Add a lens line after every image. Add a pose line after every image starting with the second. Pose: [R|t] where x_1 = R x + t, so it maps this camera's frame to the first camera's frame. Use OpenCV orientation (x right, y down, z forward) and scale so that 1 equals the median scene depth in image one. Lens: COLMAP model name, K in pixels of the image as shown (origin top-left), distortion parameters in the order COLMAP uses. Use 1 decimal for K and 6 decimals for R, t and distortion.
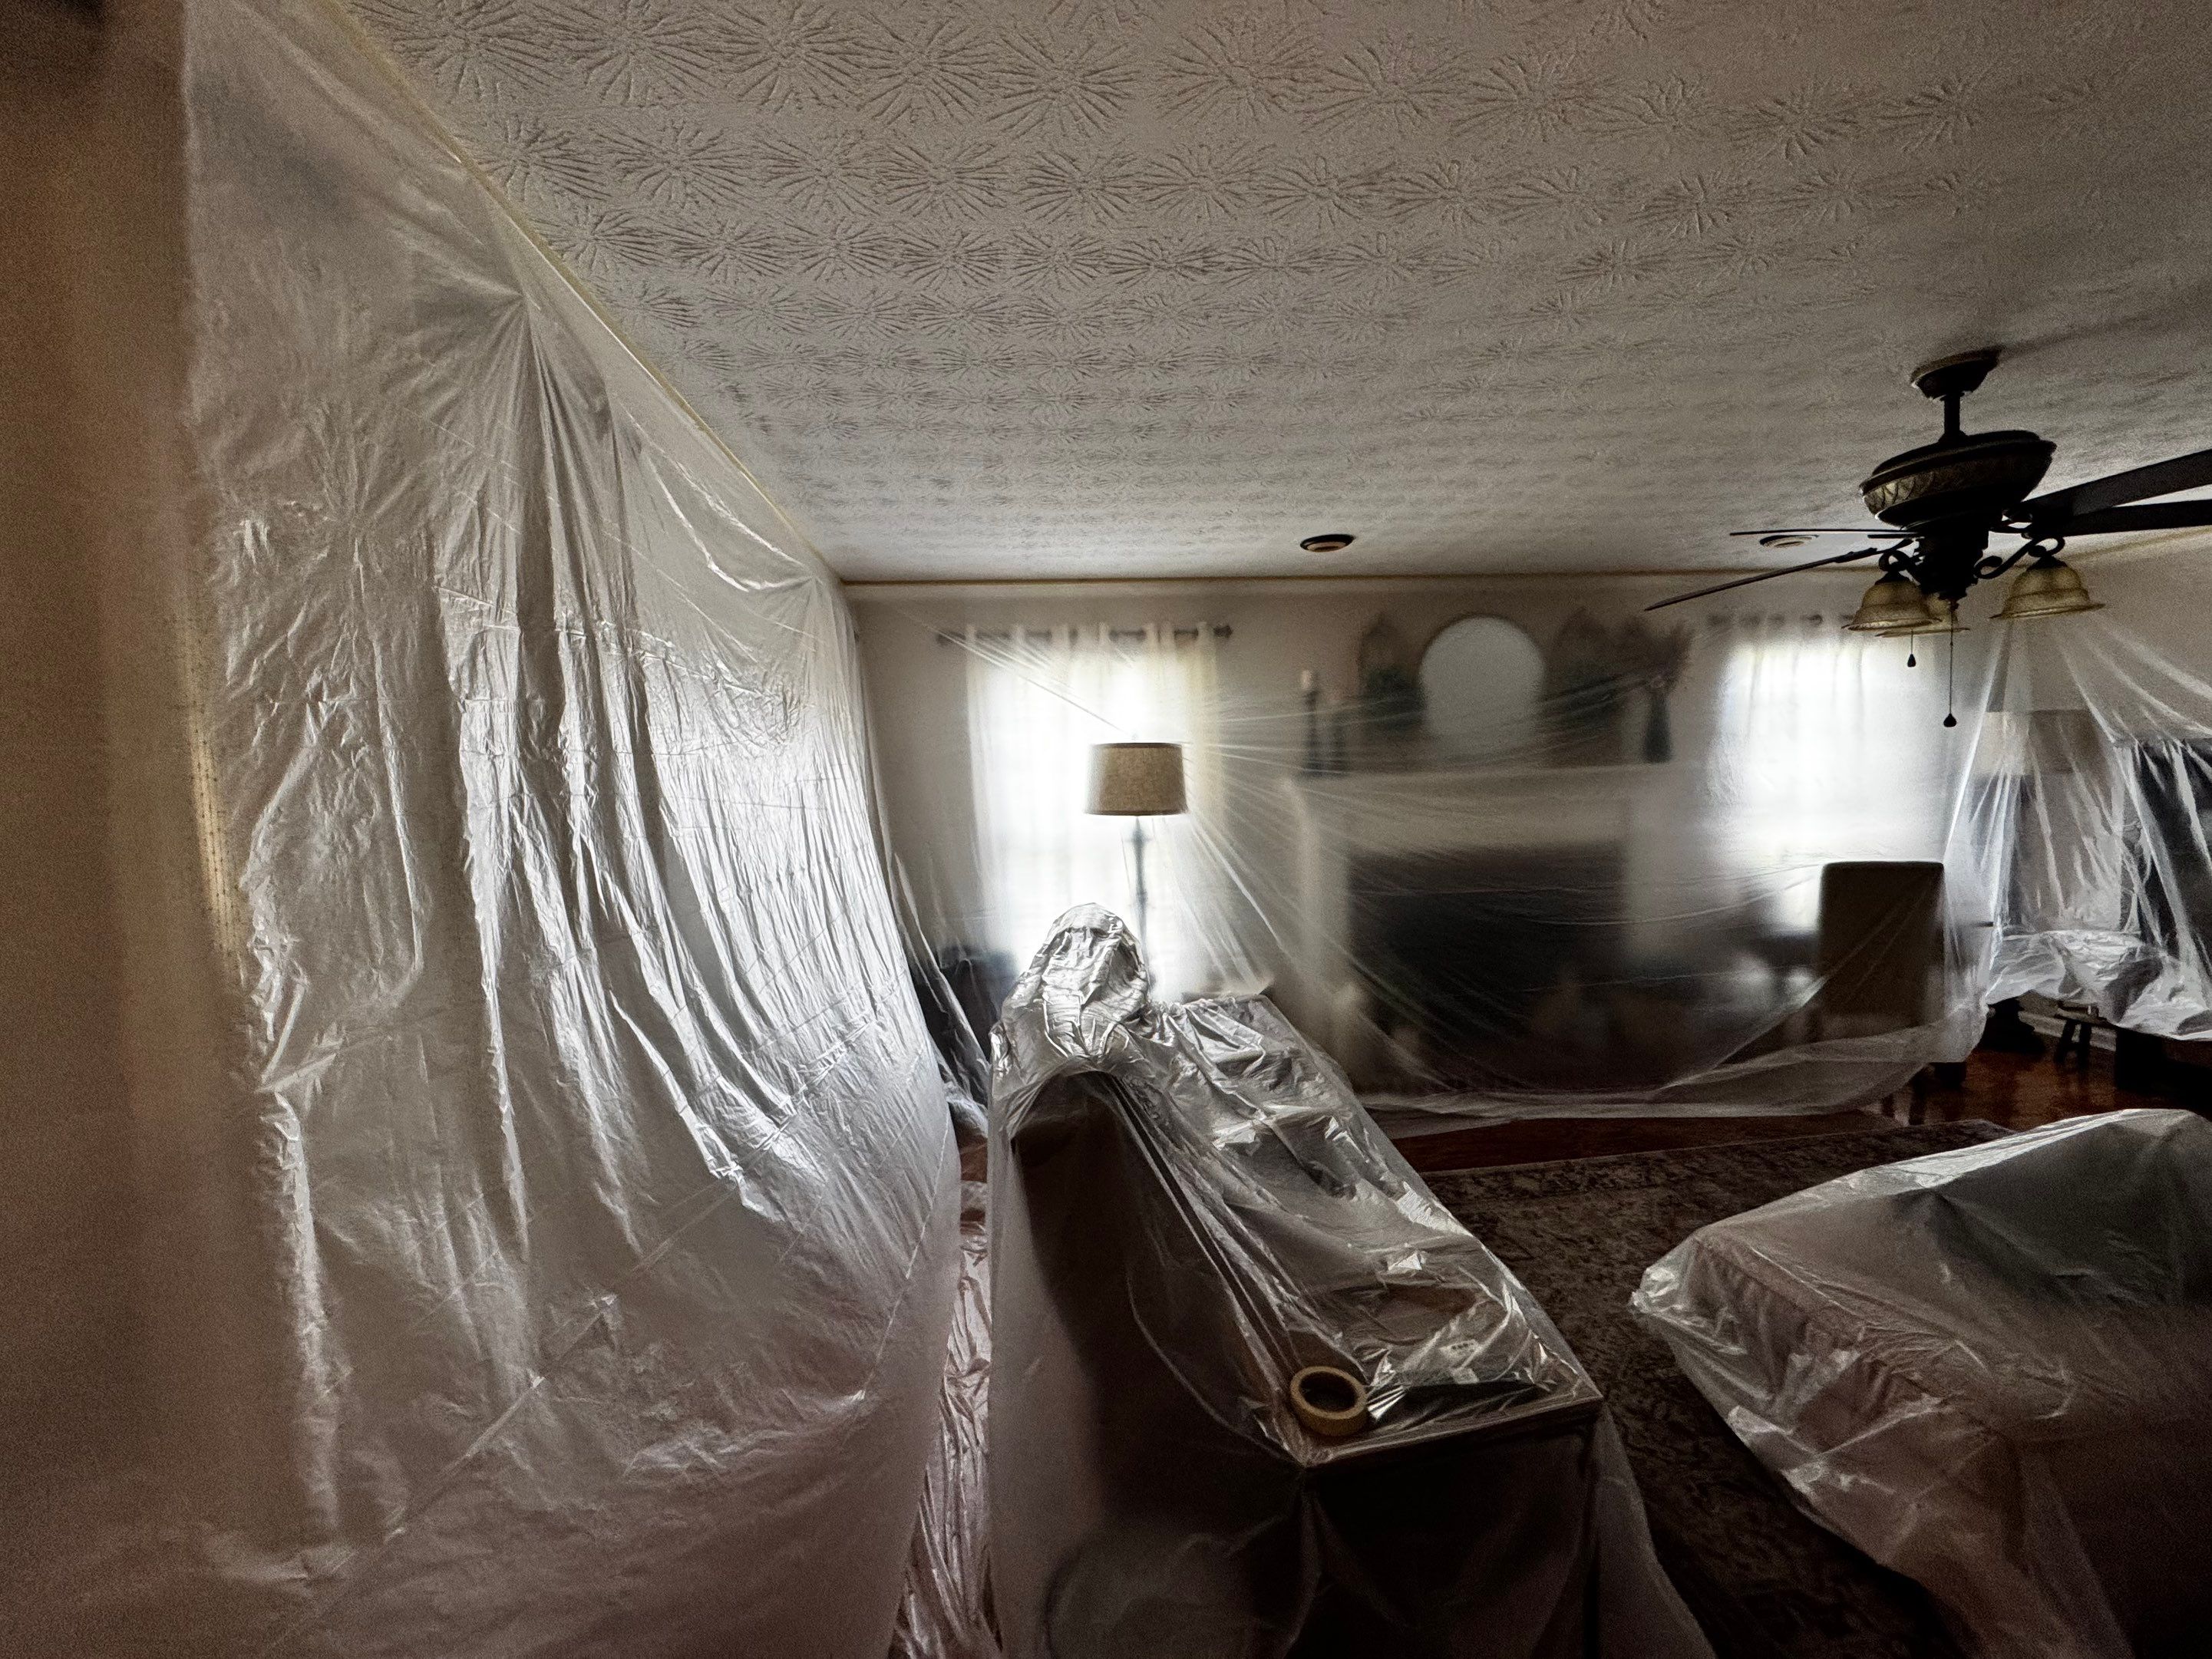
lens RADIAL K [[879.7, 0, 1106.0], [0, 879.7, 829.5], [0, 0, 1]] dist [-0.002074, 0.000061]
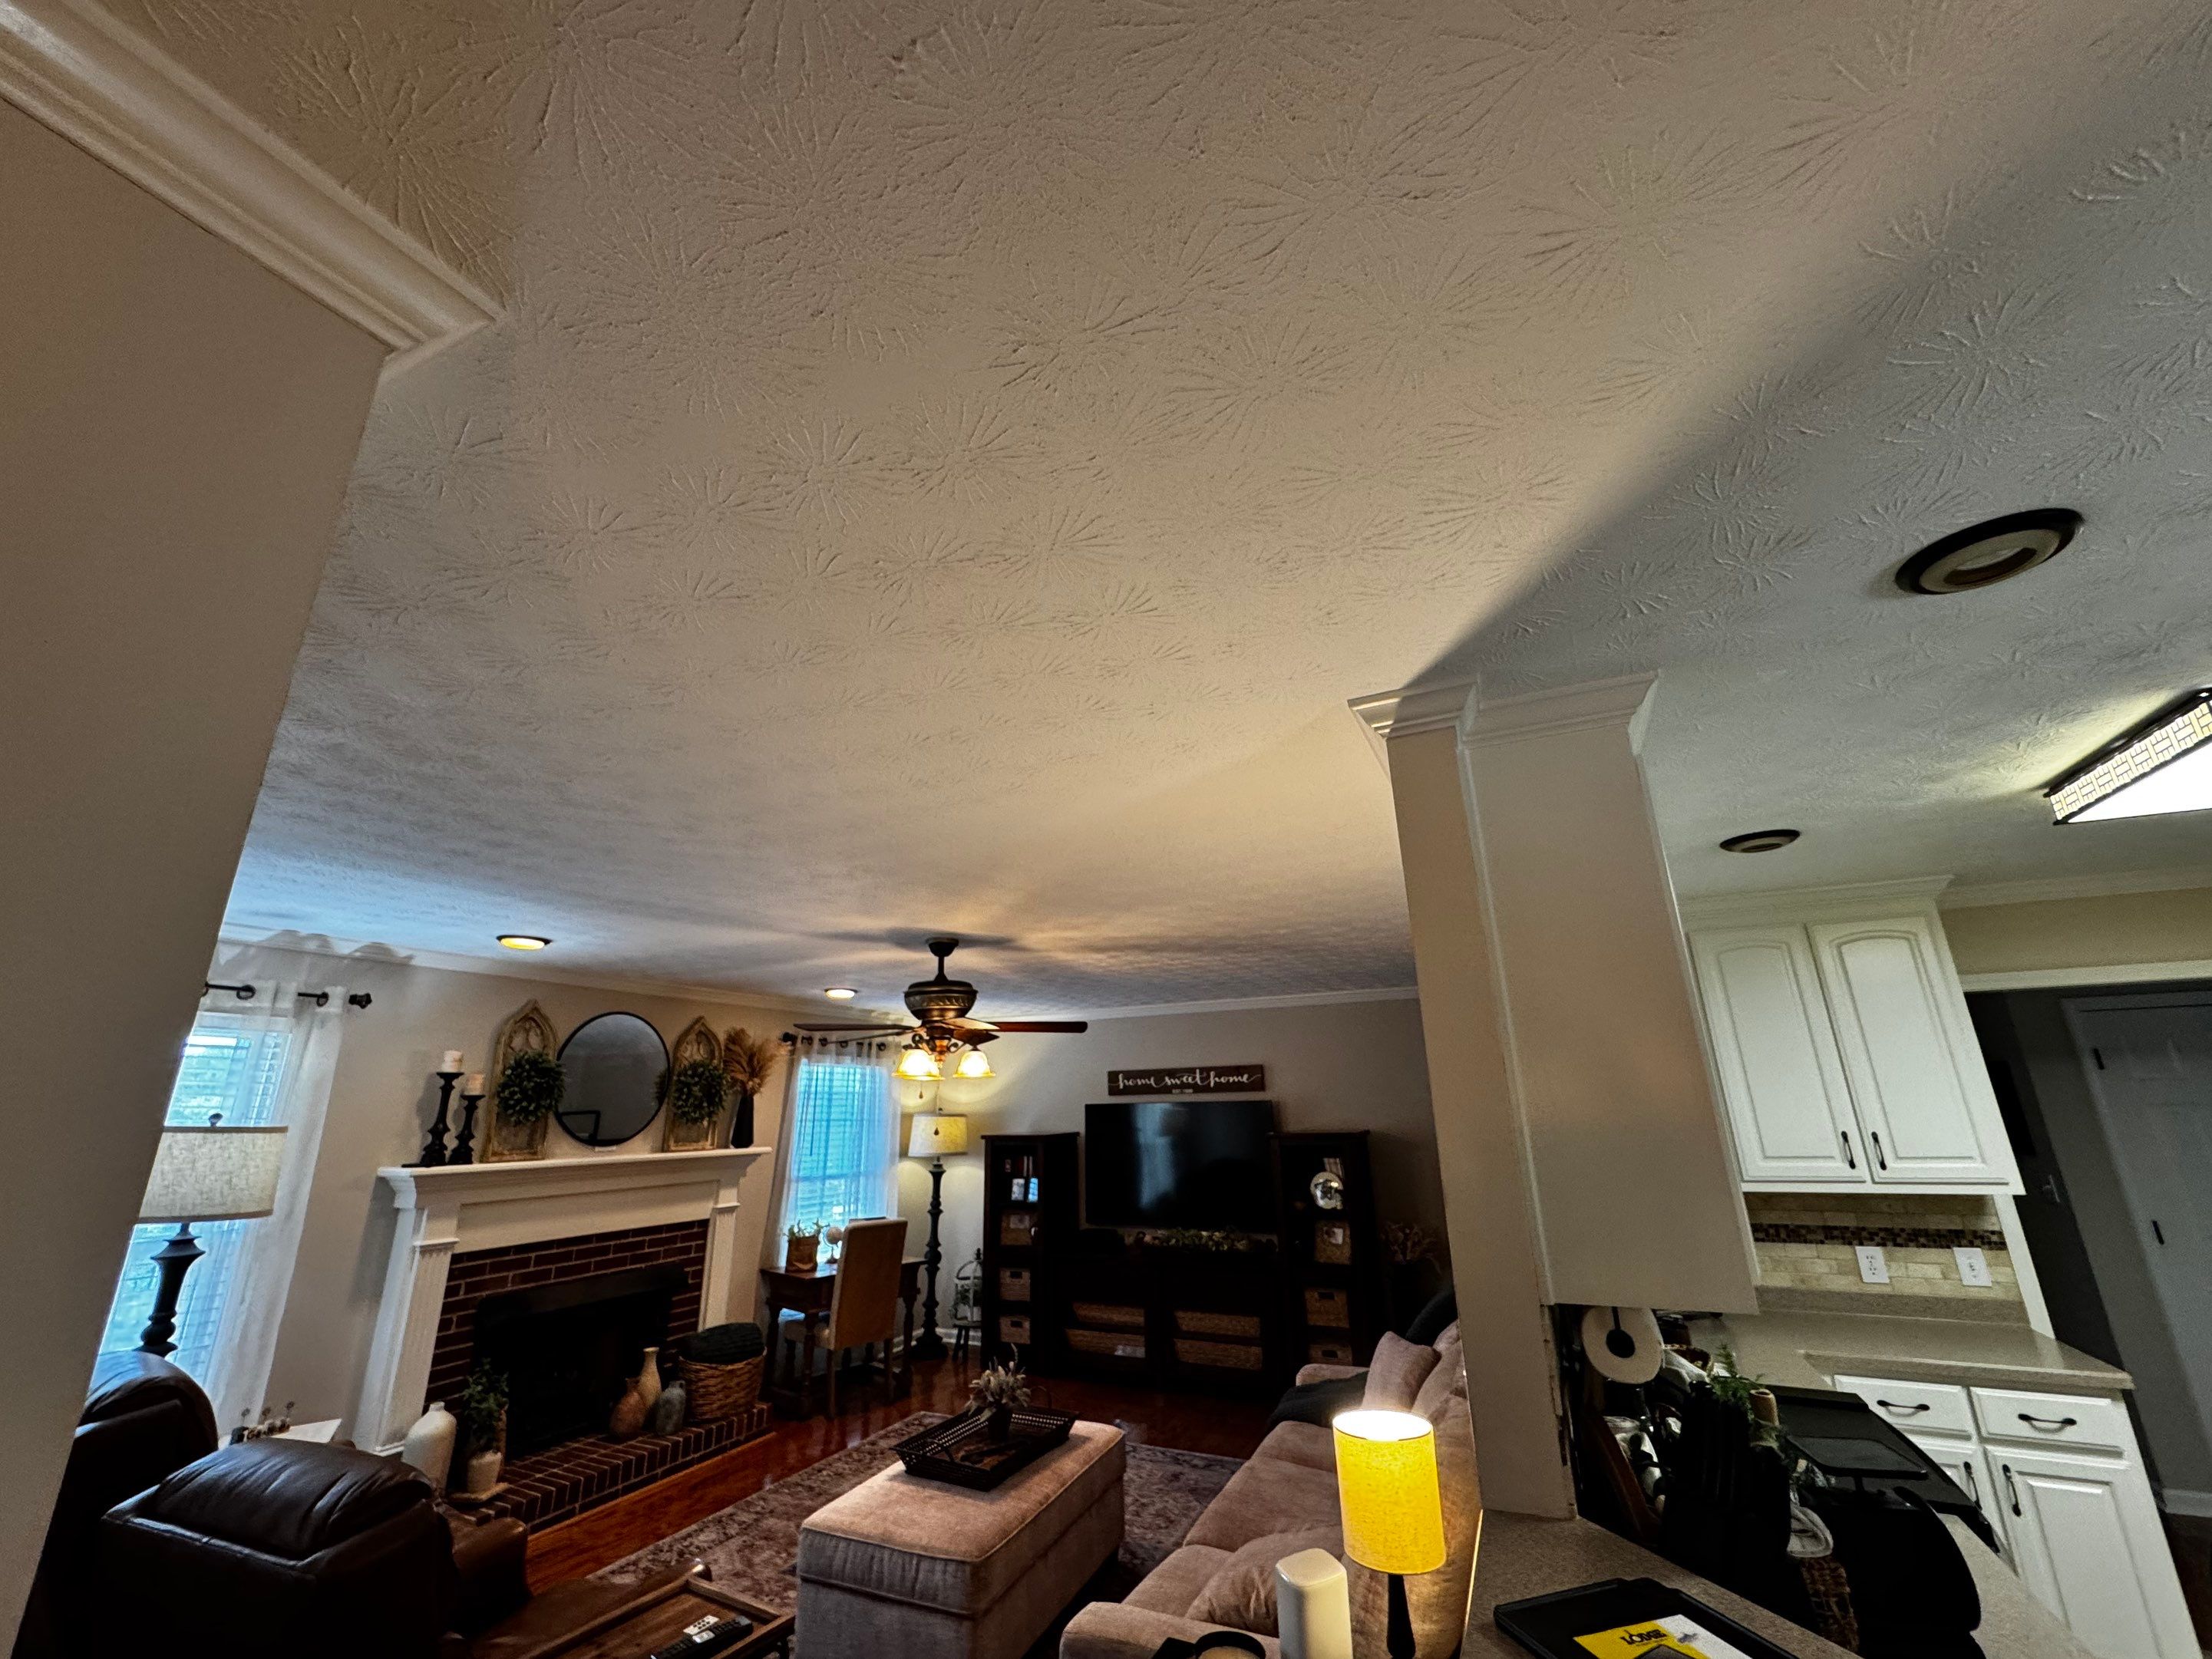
lens RADIAL K [[879.7, 0, 1106.0], [0, 879.7, 829.5], [0, 0, 1]] dist [-0.002074, 0.000061]
pose [[0.530890, 0.289468, 0.796470, -0.240202], [0.071222, 0.921288, -0.382304, 0.022087], [-0.844443, 0.259687, 0.468486, -0.158763]]
